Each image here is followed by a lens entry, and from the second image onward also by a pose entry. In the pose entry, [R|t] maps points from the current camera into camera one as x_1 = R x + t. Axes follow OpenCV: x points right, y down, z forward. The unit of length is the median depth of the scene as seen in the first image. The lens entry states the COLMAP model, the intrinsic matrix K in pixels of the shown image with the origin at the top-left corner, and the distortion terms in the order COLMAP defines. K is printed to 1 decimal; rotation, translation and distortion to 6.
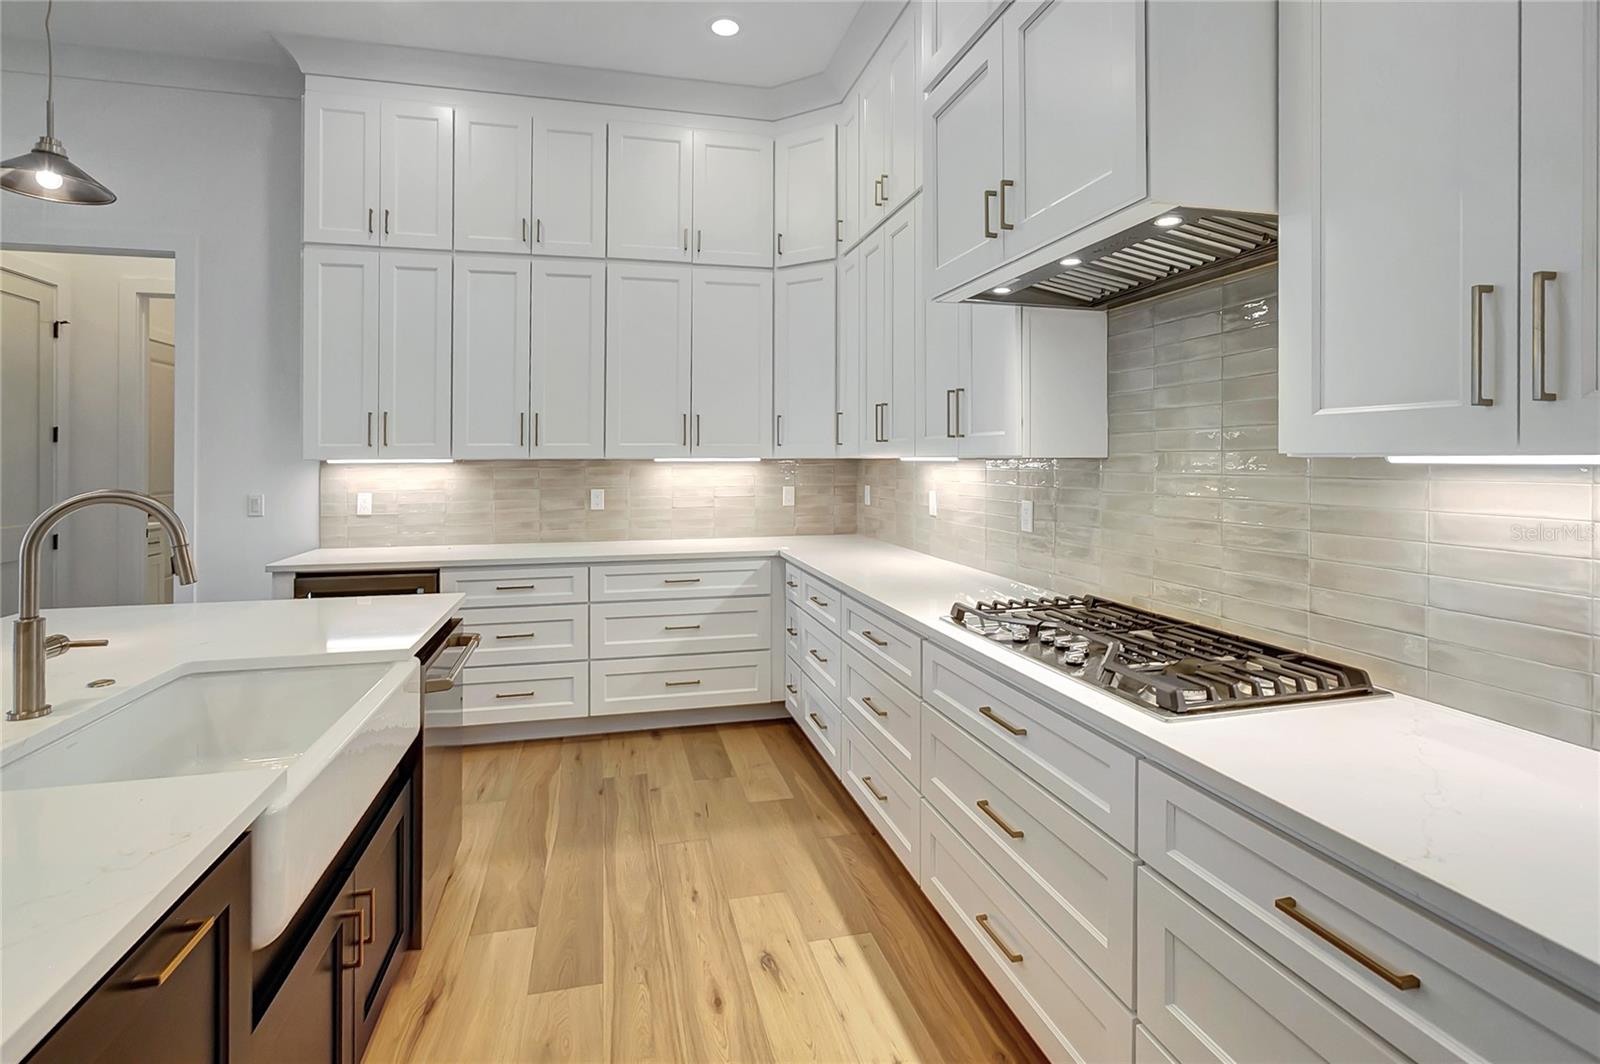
lens RADIAL K [[764.6, 0, 775.4], [0, 764.6, 461.6], [0, 0, 1]] dist [-0.002407, 0.000189]
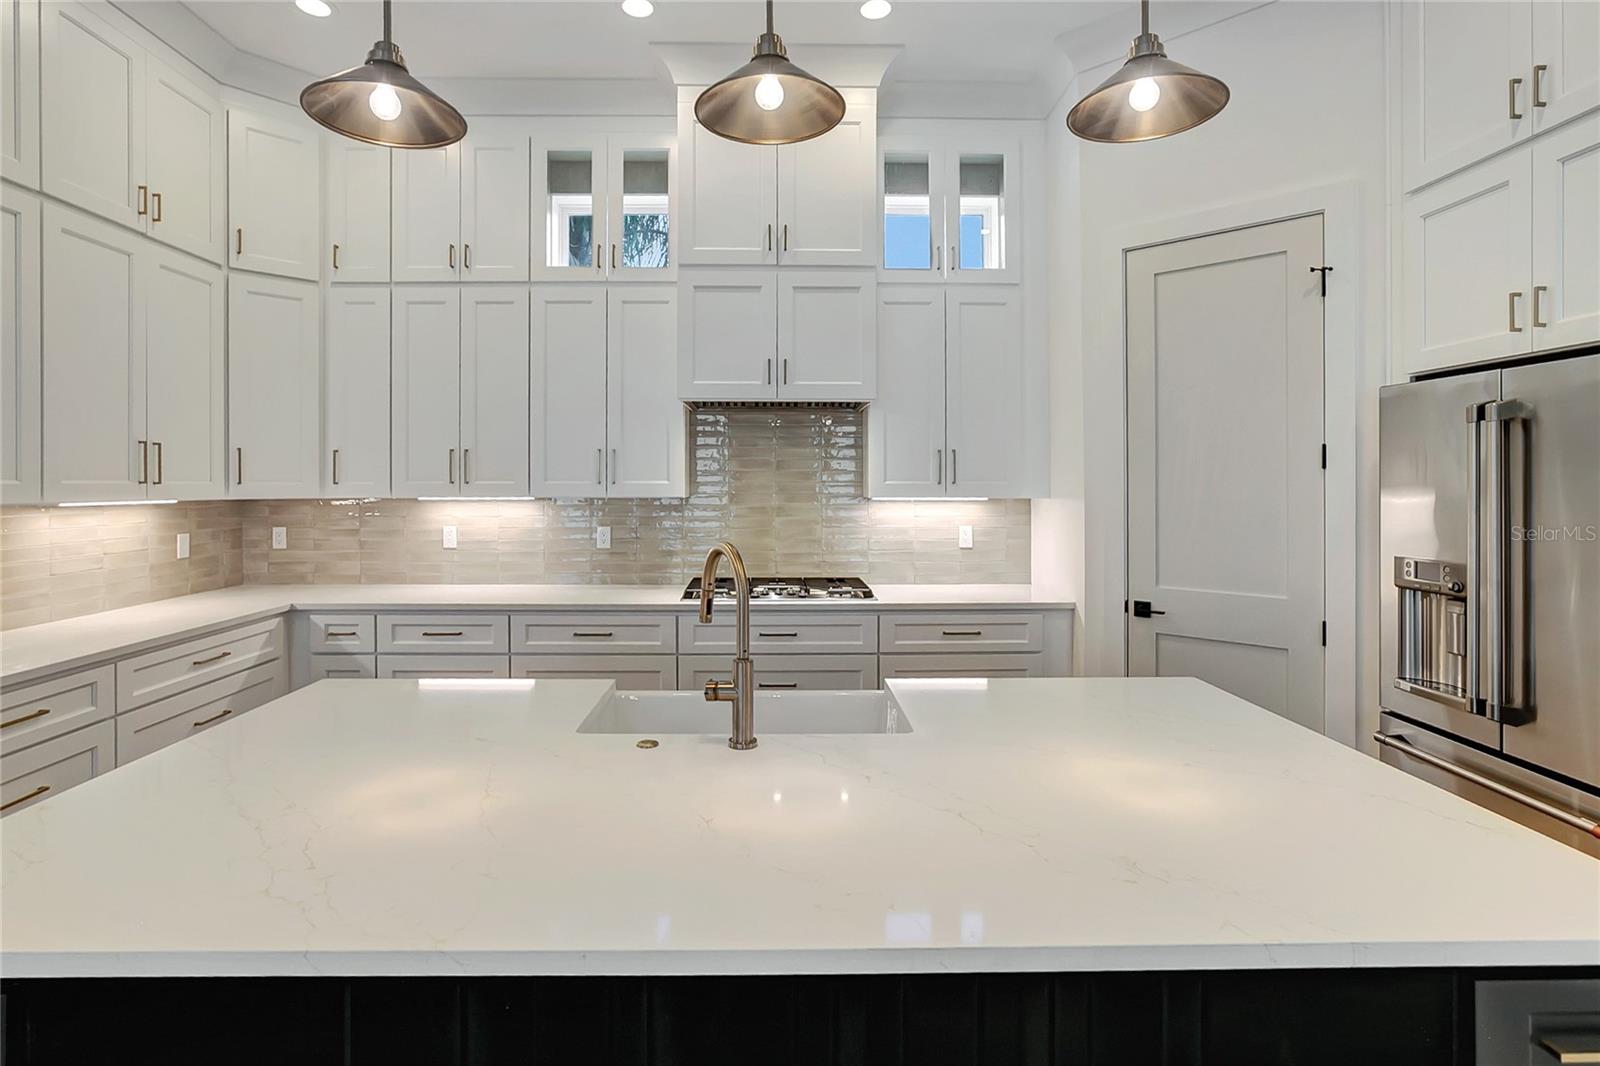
lens RADIAL K [[797.0, 0, 784.0], [0, 797.0, 483.1], [0, 0, 1]] dist [0.004431, 0.000838]
pose [[0.212568, 0.004903, 0.977134, -0.795626], [0.002943, 0.999980, -0.005657, -0.016118], [-0.977142, 0.004078, 0.212549, 0.260202]]
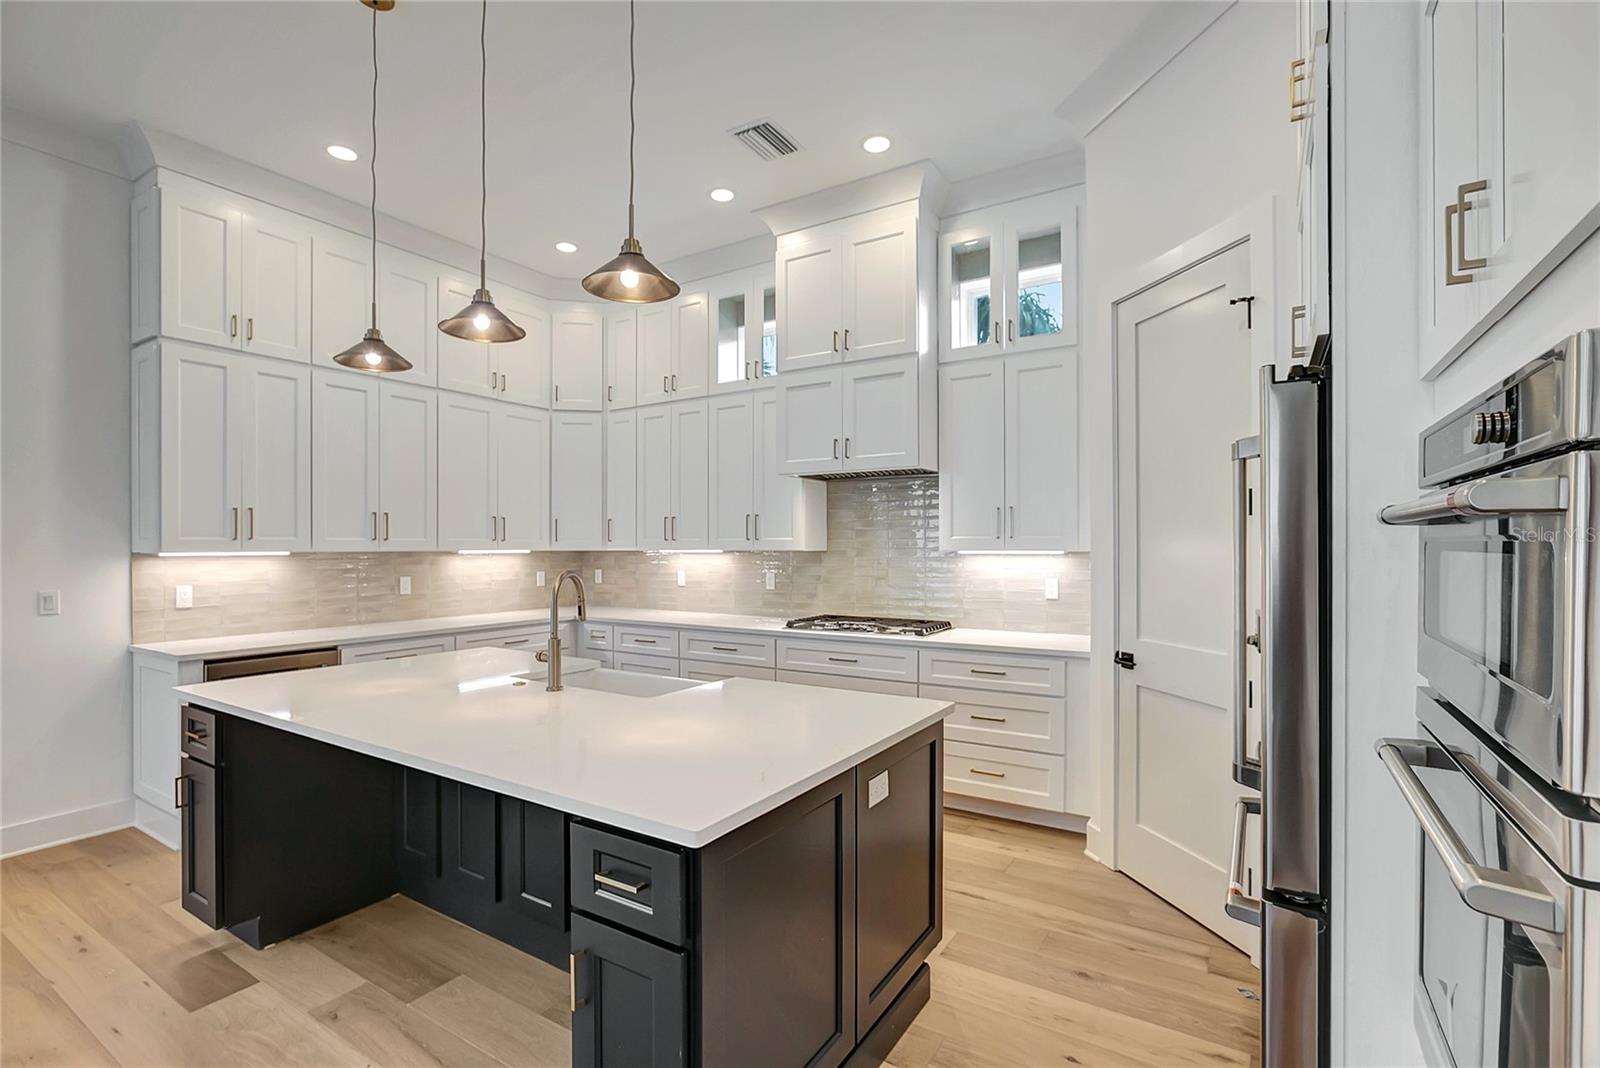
lens RADIAL K [[754.1, 0, 789.8], [0, 754.1, 549.1], [0, 0, 1]] dist [0.000967, 0.000378]
pose [[0.716444, -0.000168, 0.697644, -0.703623], [0.002029, 0.999996, -0.001843, -0.003731], [-0.697641, 0.002736, 0.716442, -0.282181]]
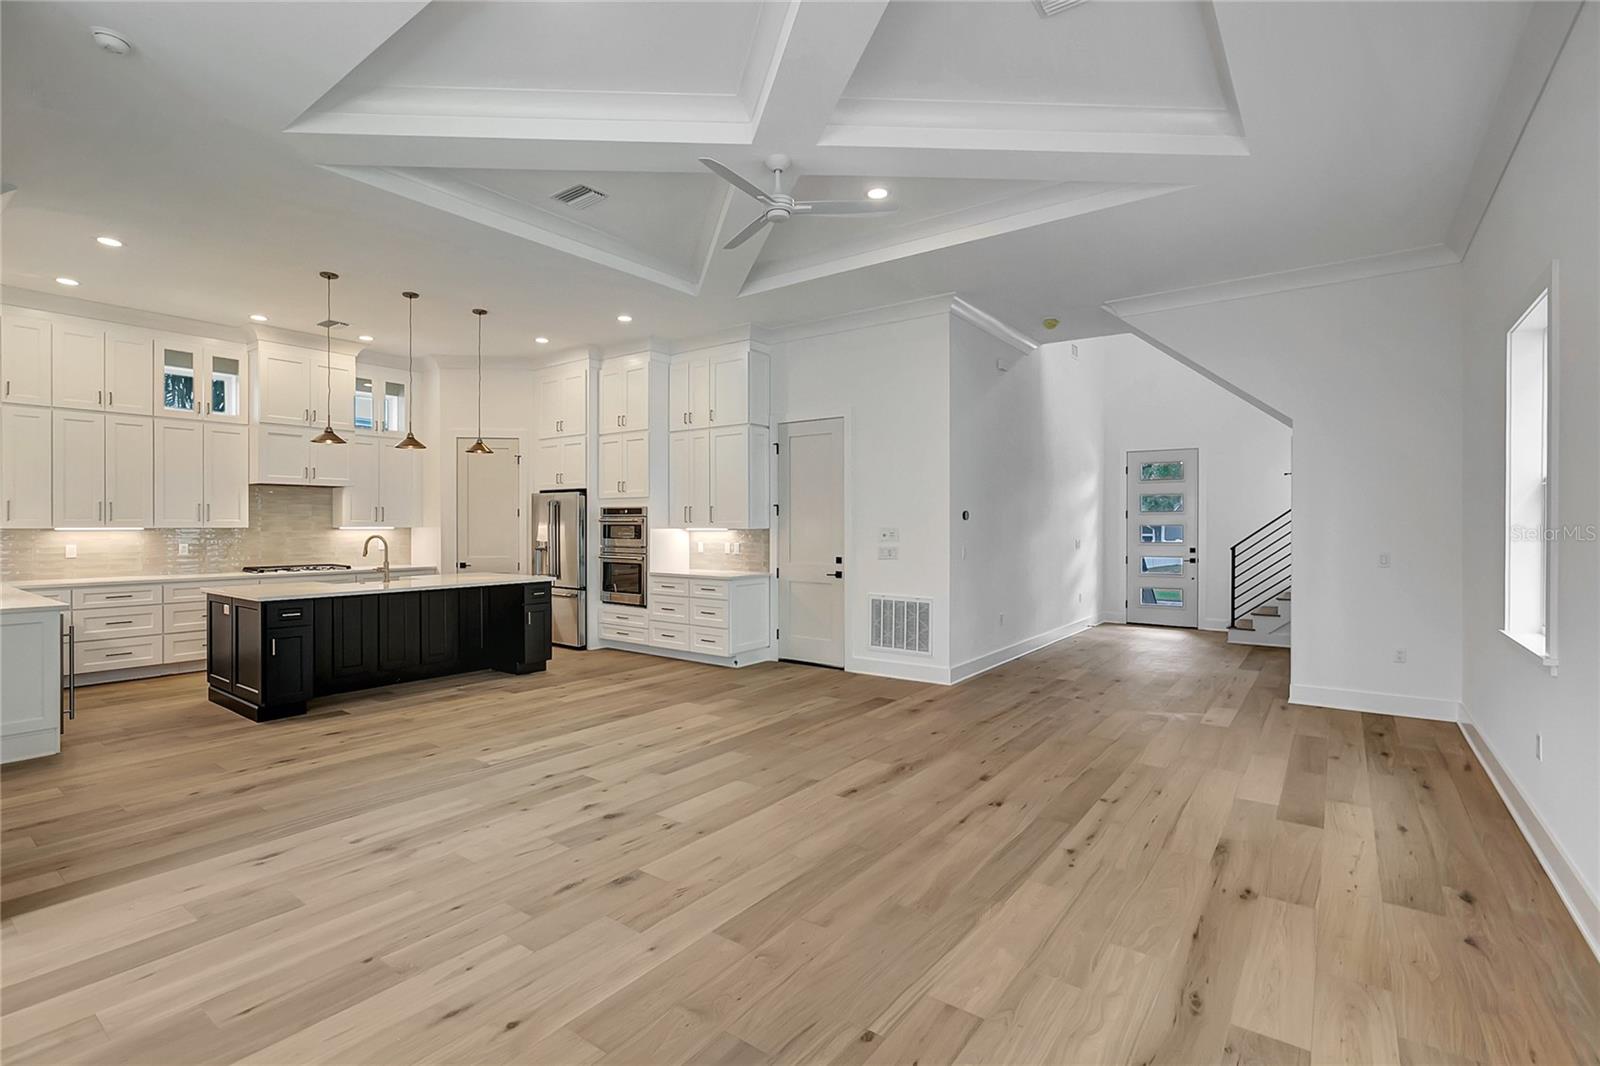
lens RADIAL K [[742.7, 0, 796.2], [0, 742.7, 532.0], [0, 0, 1]] dist [-0.027423, 0.016054]
pose [[-0.645050, -0.003432, 0.764133, -2.297288], [0.005951, 0.999937, 0.009515, -0.001470], [-0.764117, 0.010685, -0.644989, 0.757337]]
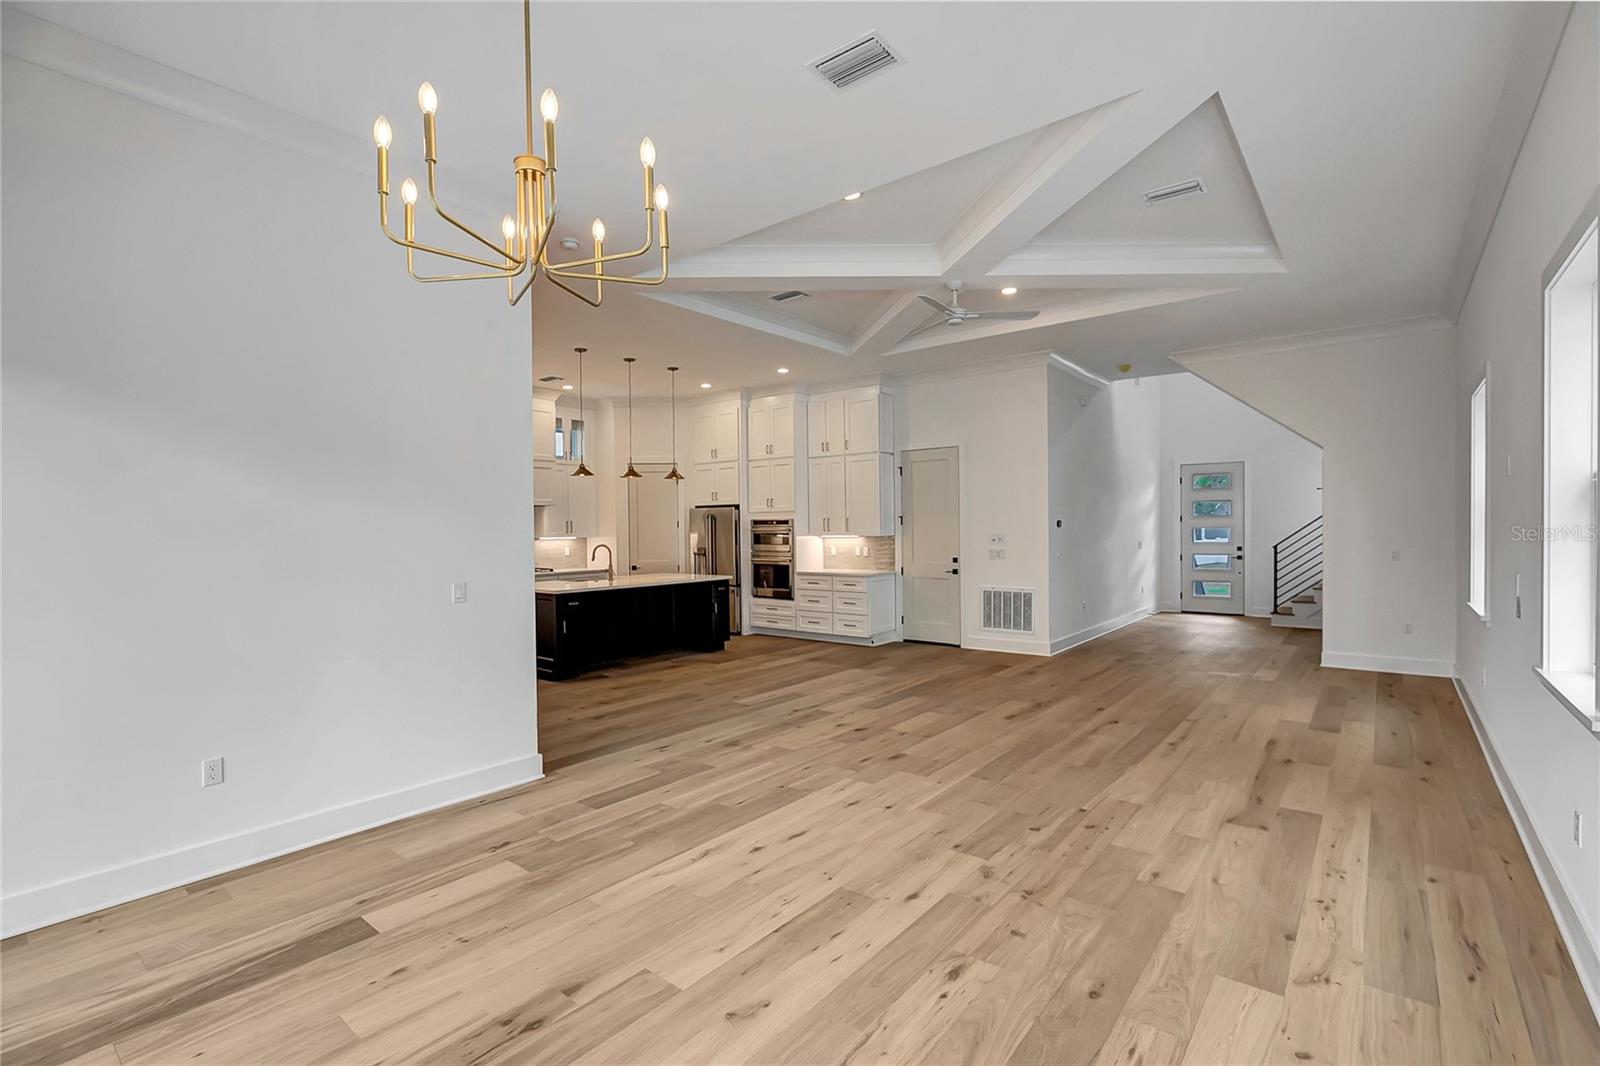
lens RADIAL K [[736.1, 0, 800.6], [0, 736.1, 540.4], [0, 0, 1]] dist [-0.030617, 0.018906]
pose [[-0.614146, -0.001629, 0.789191, -2.476850], [0.018547, 0.999692, 0.016497, -0.021669], [-0.788974, 0.024769, -0.613927, 1.291402]]
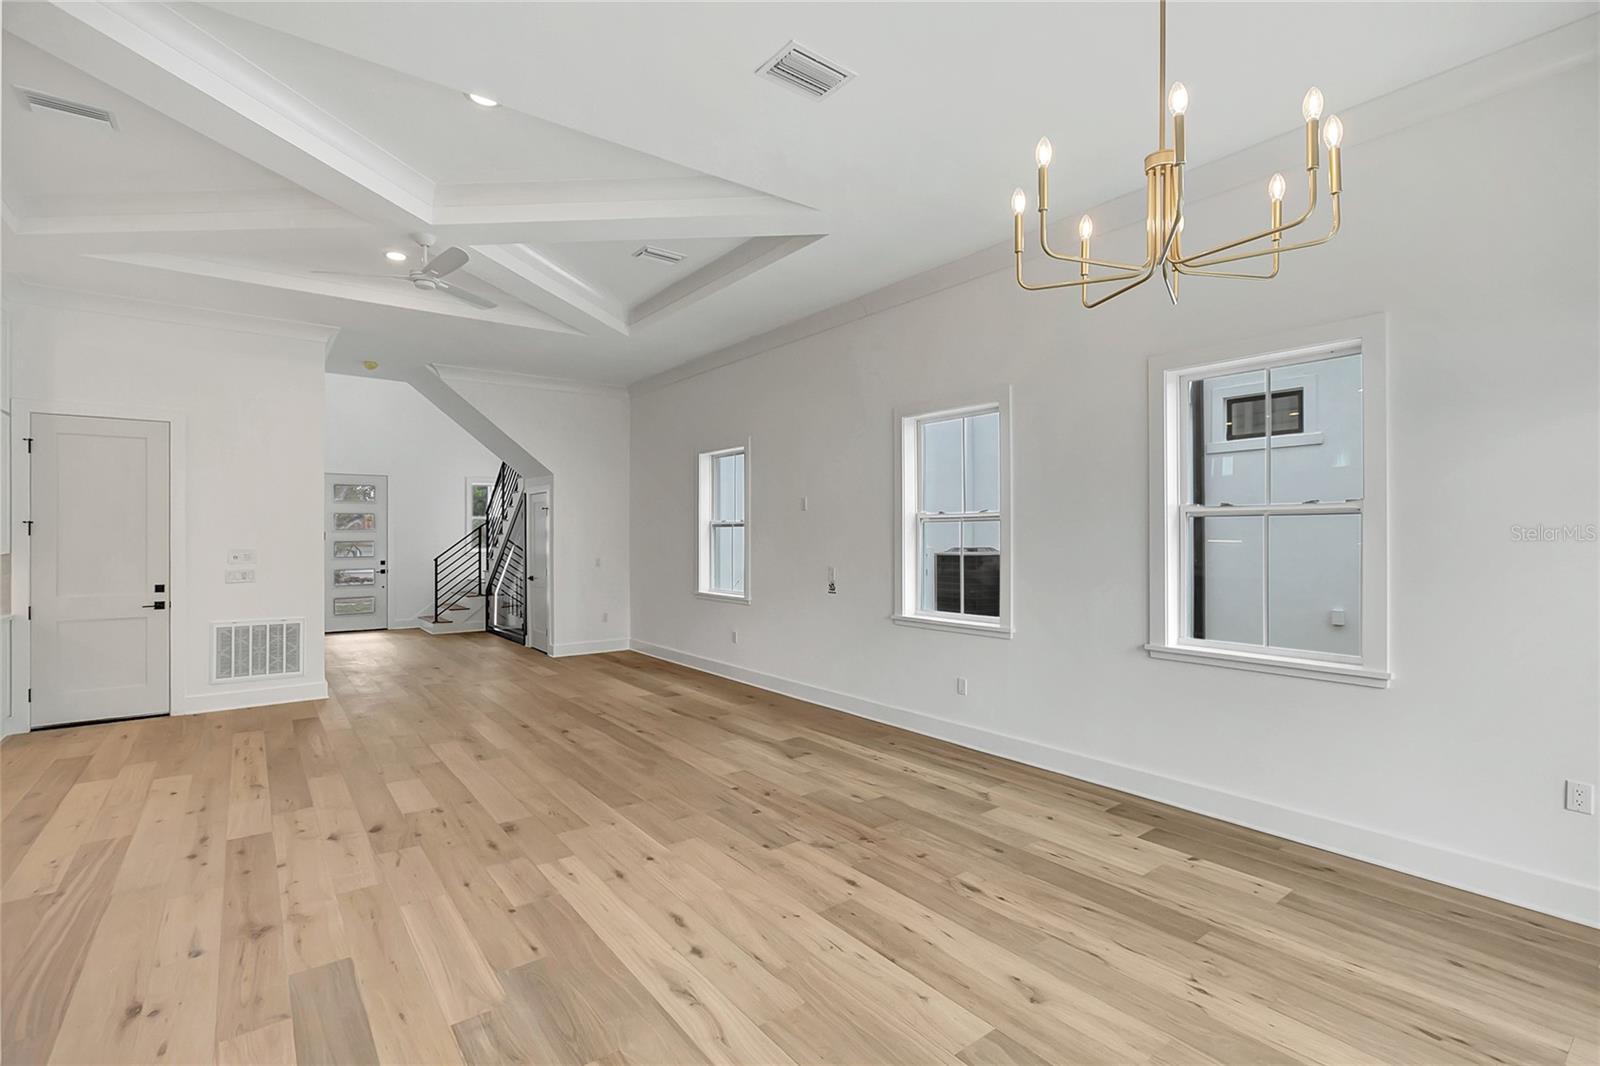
lens RADIAL K [[736.1, 0, 800.6], [0, 736.1, 540.4], [0, 0, 1]] dist [-0.030617, 0.018906]
pose [[-0.911159, 0.009316, -0.411950, -1.536570], [0.003842, 0.999893, 0.014114, -0.031877], [0.412037, 0.011277, -0.911097, 1.465922]]
